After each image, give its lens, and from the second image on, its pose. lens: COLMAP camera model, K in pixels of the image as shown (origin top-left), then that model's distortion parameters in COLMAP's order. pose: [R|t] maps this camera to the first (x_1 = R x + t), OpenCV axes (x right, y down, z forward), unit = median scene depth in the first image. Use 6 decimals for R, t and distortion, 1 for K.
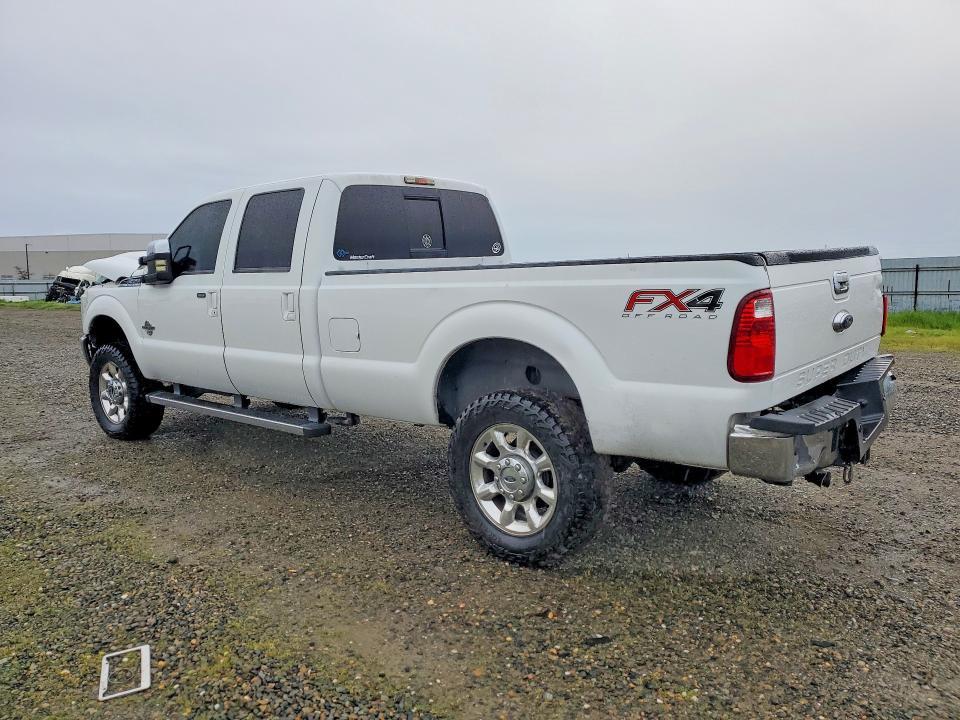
lens RADIAL K [[728.8, 0, 478.3], [0, 728.8, 358.7], [0, 0, 1]] dist [0.003965, 0.003709]
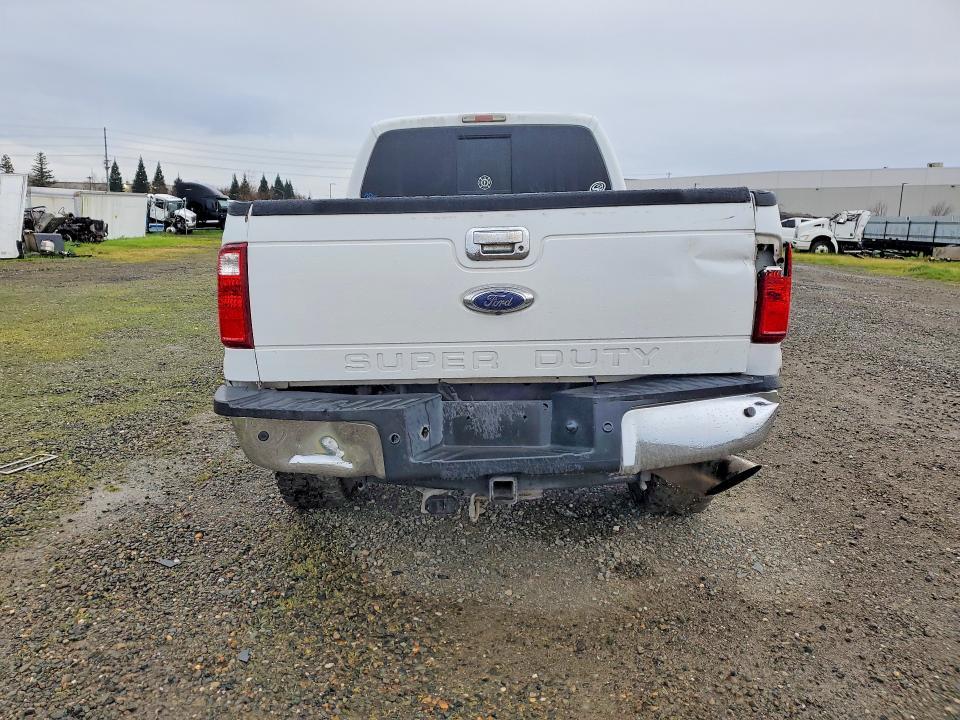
lens RADIAL K [[728.8, 0, 475.3], [0, 728.8, 359.2], [0, 0, 1]] dist [0.003965, 0.003709]
pose [[0.649835, 0.164166, -0.742135, 0.995374], [-0.100120, 0.986377, 0.130526, -0.080962], [0.753453, -0.010517, 0.657418, 0.522132]]
